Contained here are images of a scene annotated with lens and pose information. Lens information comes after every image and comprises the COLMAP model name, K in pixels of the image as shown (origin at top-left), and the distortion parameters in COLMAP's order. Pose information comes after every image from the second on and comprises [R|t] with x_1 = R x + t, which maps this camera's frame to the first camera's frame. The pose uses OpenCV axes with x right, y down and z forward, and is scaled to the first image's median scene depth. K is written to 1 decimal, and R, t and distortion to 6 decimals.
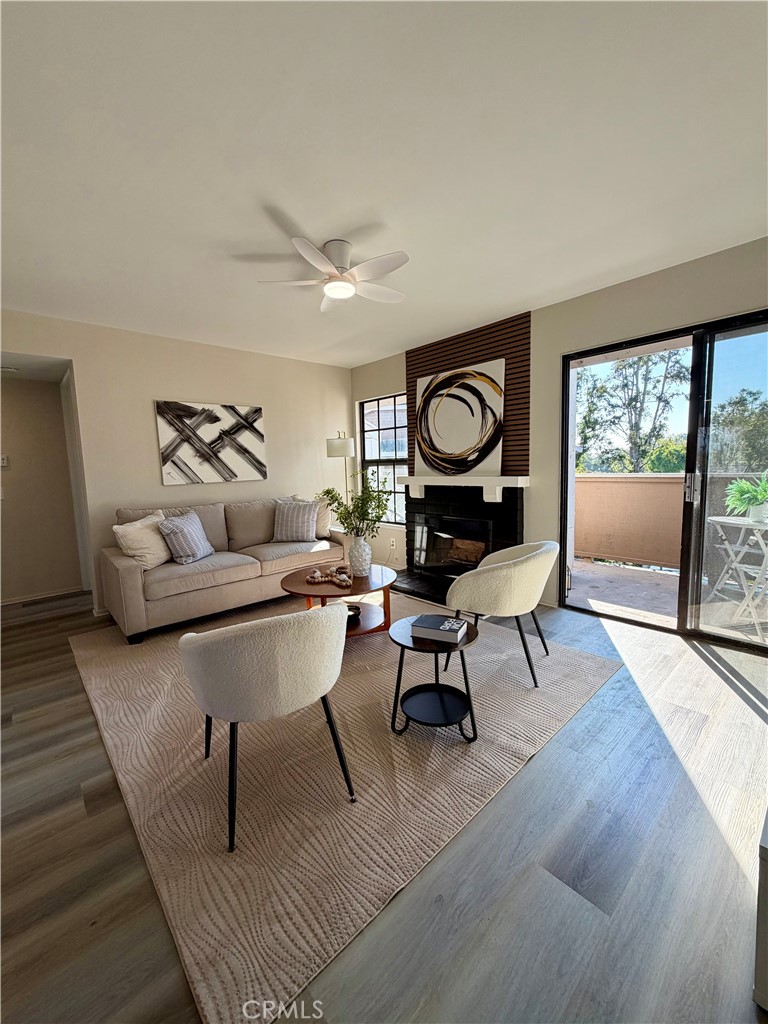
lens RADIAL K [[408.0, 0, 387.2], [0, 408.0, 509.7], [0, 0, 1]] dist [0.001305, -0.000526]
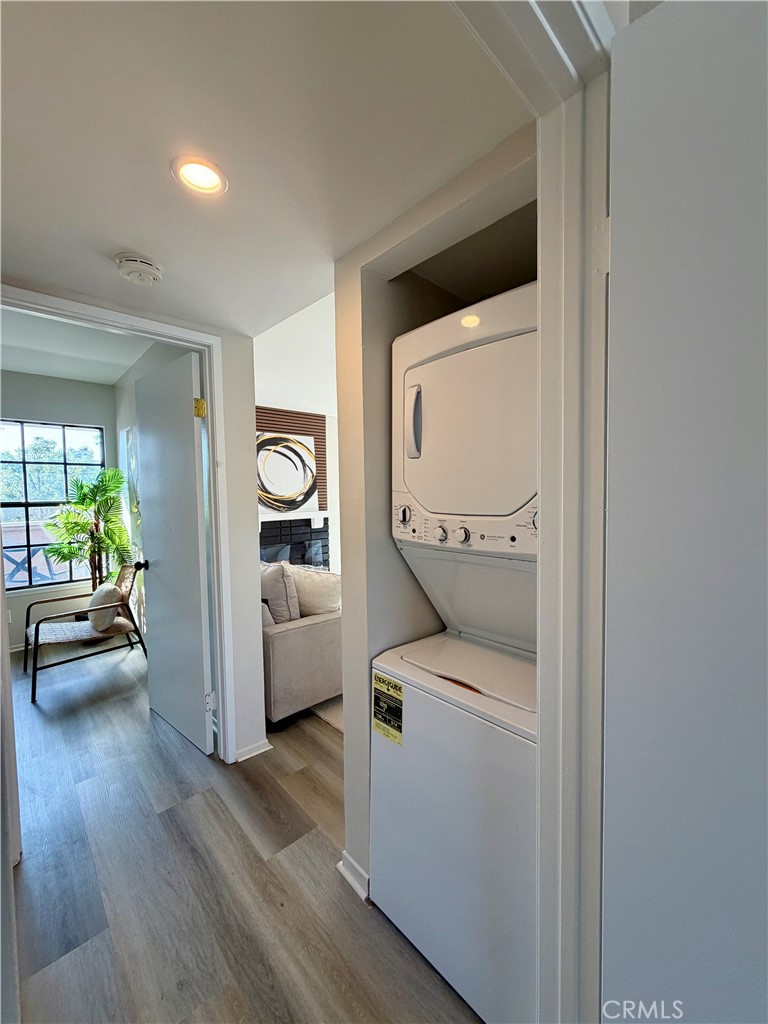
lens RADIAL K [[408.0, 0, 382.8], [0, 408.0, 512.8], [0, 0, 1]] dist [0.001305, -0.000526]
pose [[-0.011095, -0.022489, 0.999686, -1.226572], [0.125901, 0.991760, 0.023708, -0.077786], [-0.991981, 0.126124, -0.008172, 0.735388]]
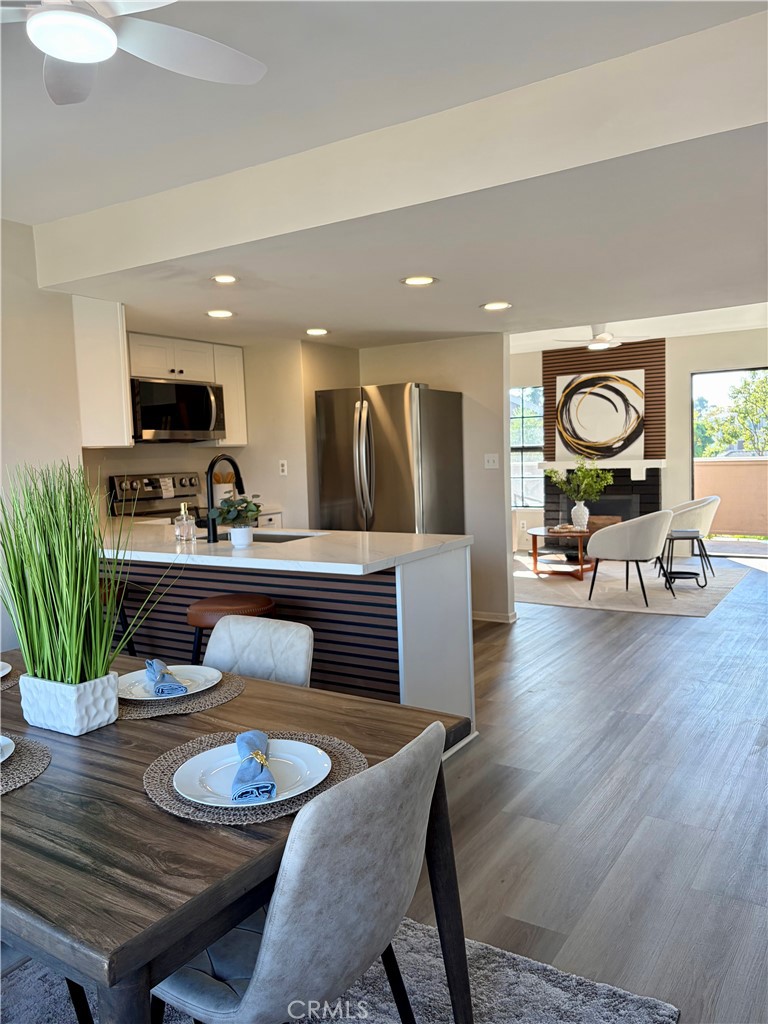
lens RADIAL K [[776.4, 0, 385.0], [0, 776.4, 517.8], [0, 0, 1]] dist [0.011832, -0.002860]
pose [[0.968314, -0.028165, 0.248143, -1.073226], [0.034786, 0.999145, -0.022337, 0.121195], [-0.247301, 0.030261, 0.968466, -1.110860]]
